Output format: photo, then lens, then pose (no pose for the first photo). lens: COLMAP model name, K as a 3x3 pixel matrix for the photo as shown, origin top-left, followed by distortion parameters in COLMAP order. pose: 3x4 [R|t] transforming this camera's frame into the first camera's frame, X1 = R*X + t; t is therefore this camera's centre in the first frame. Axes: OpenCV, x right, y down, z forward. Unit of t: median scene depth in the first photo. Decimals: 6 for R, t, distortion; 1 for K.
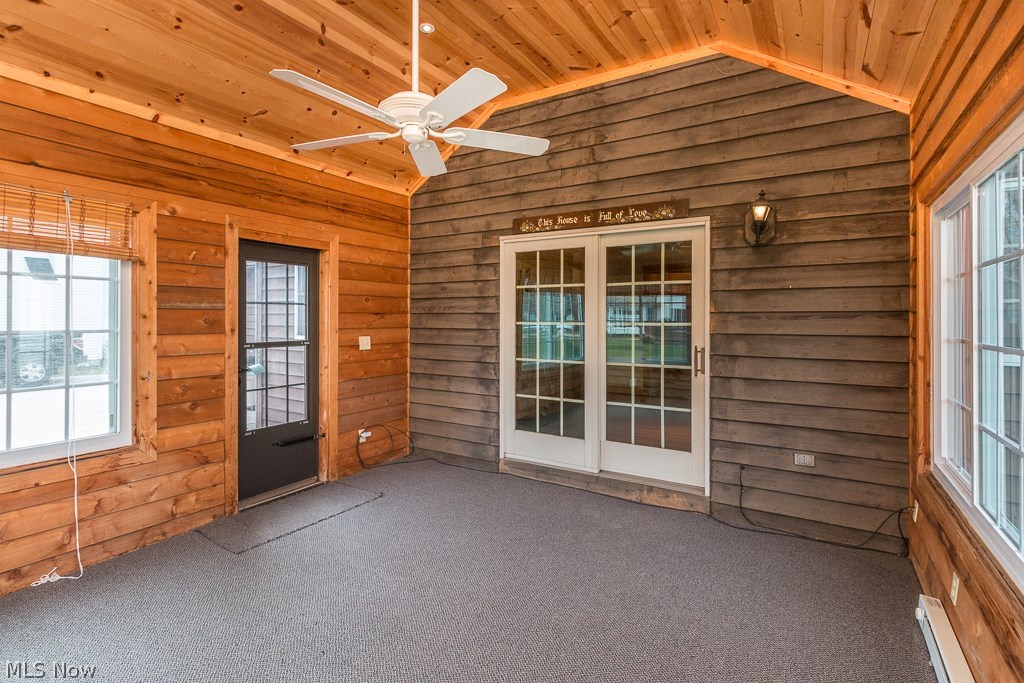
lens RADIAL K [[492.5, 0, 512.7], [0, 492.5, 317.6], [0, 0, 1]] dist [0.001345, 0.000317]
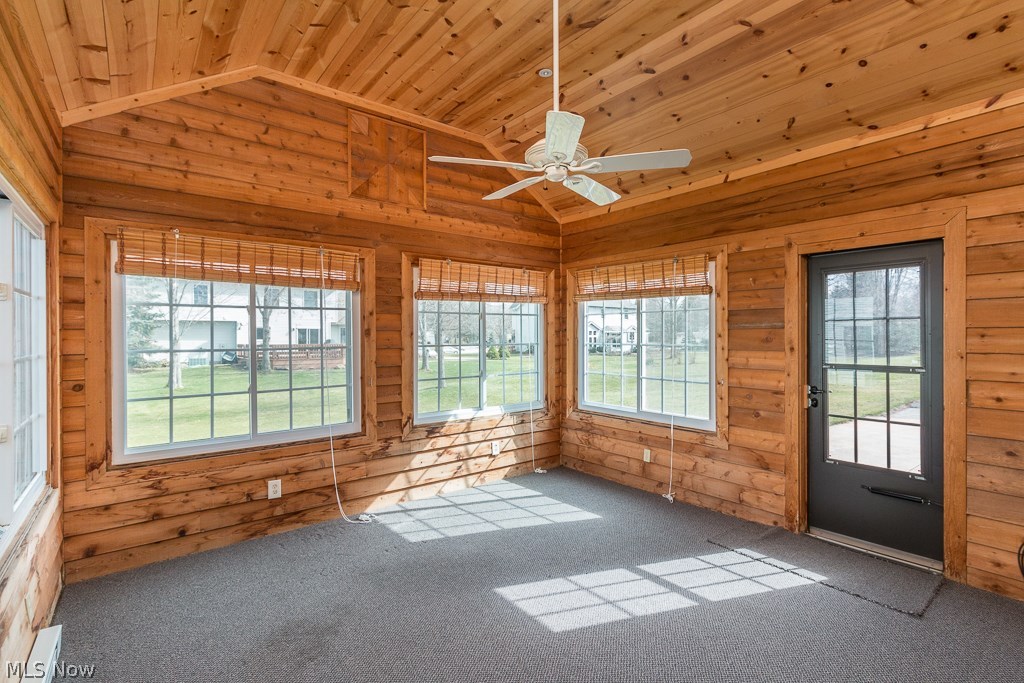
lens RADIAL K [[470.0, 0, 512.7], [0, 470.0, 338.8], [0, 0, 1]] dist [0.000380, 0.000454]
pose [[-0.341067, 0.000820, -0.940039, 0.518779], [0.001099, 0.999999, 0.000474, 0.004258], [0.940038, -0.000871, -0.341067, 0.777610]]
